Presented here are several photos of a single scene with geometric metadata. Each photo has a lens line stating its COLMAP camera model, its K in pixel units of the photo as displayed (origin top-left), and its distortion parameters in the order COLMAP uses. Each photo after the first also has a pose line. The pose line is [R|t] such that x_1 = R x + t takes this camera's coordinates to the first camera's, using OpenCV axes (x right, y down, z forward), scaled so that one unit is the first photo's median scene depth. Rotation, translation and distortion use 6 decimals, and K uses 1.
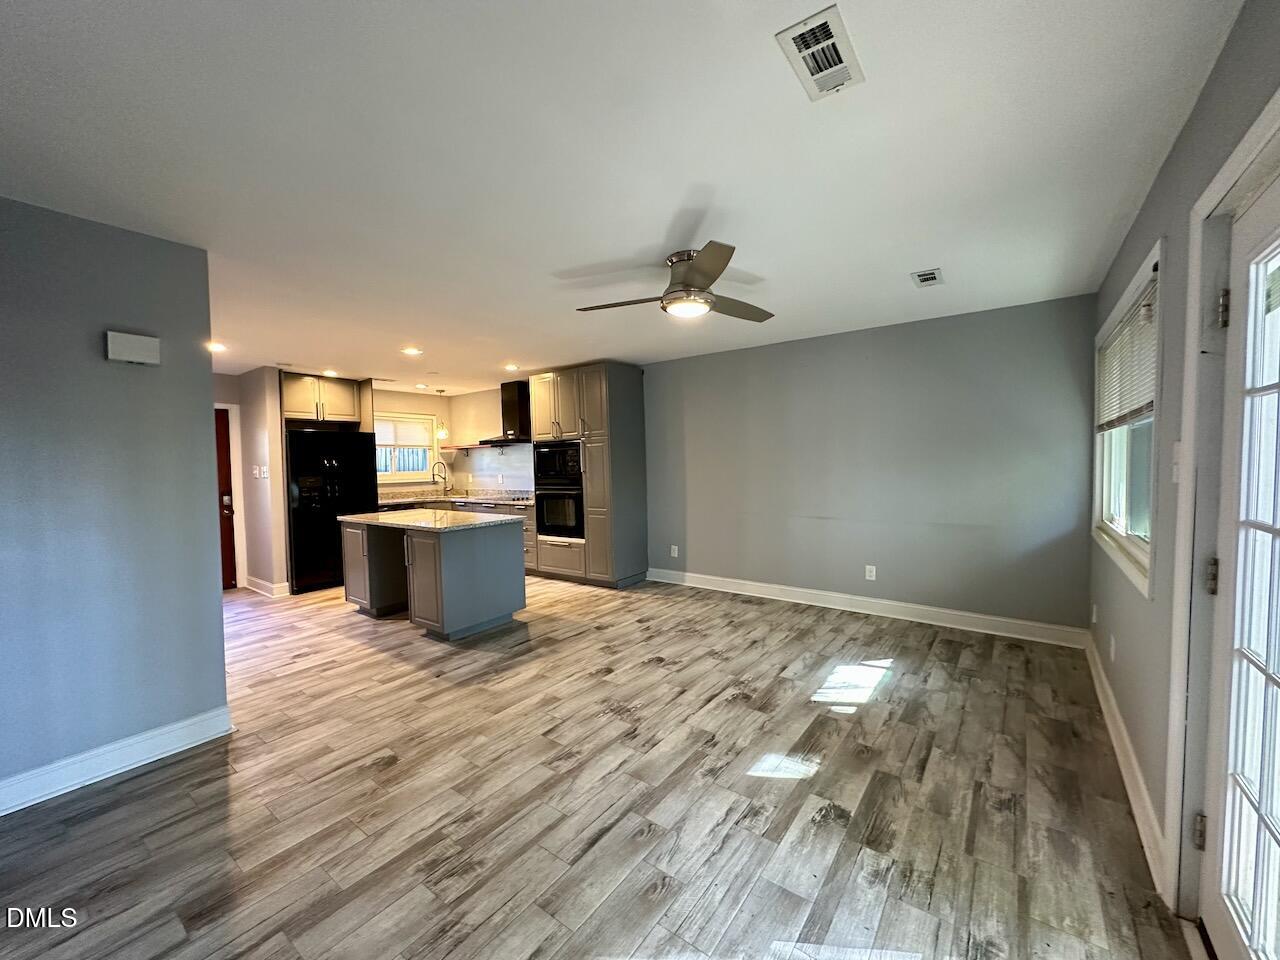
lens RADIAL K [[512.7, 0, 649.9], [0, 512.7, 484.3], [0, 0, 1]] dist [-0.002700, 0.000834]
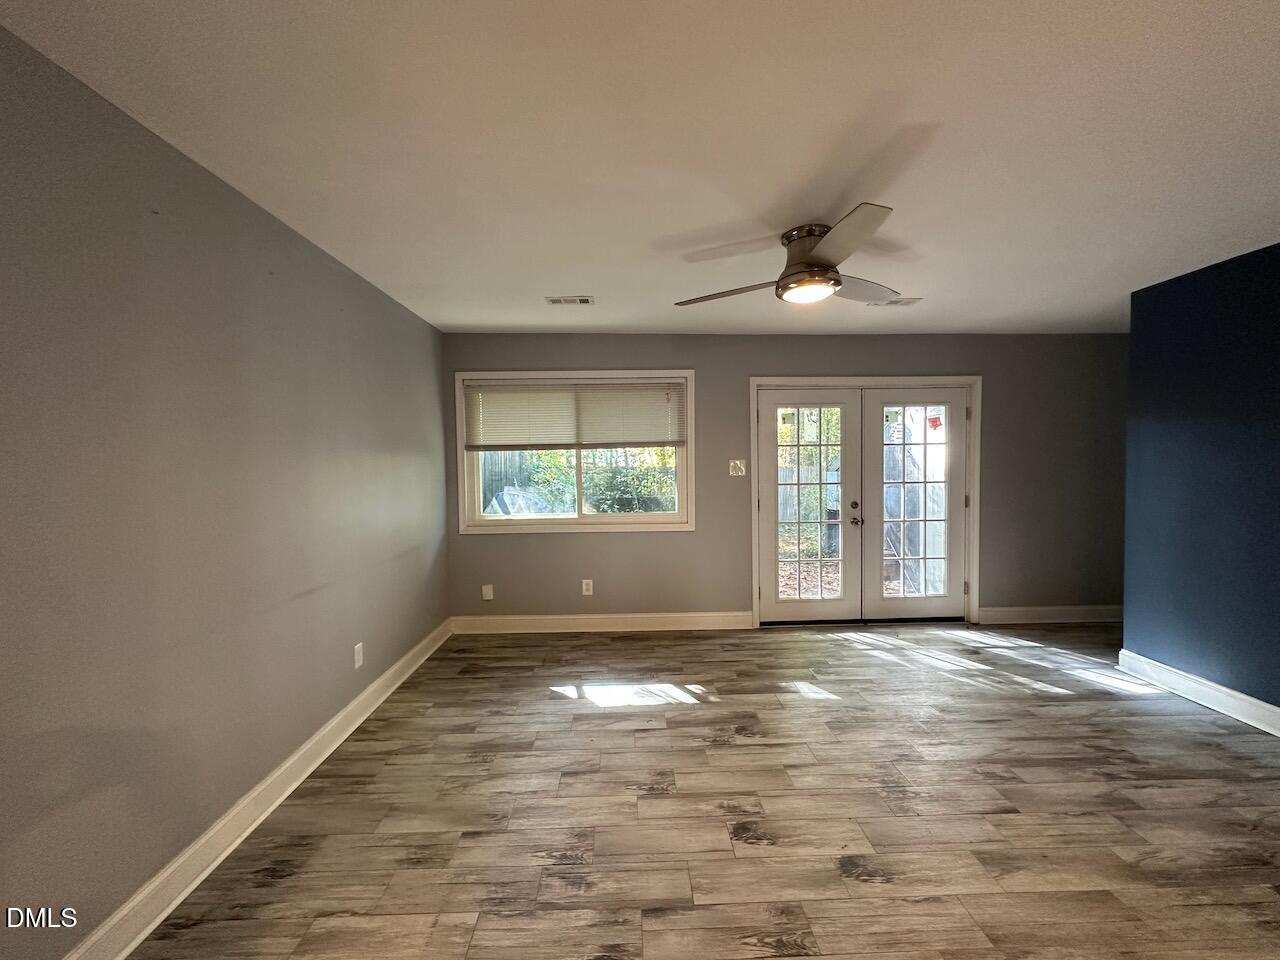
lens RADIAL K [[512.7, 0, 638.1], [0, 512.7, 476.5], [0, 0, 1]] dist [-0.002700, 0.000834]
pose [[-0.609299, -0.001621, 0.792939, -0.419063], [0.059634, 0.997072, 0.047861, -0.083055], [-0.790695, 0.076448, -0.607418, 1.674341]]
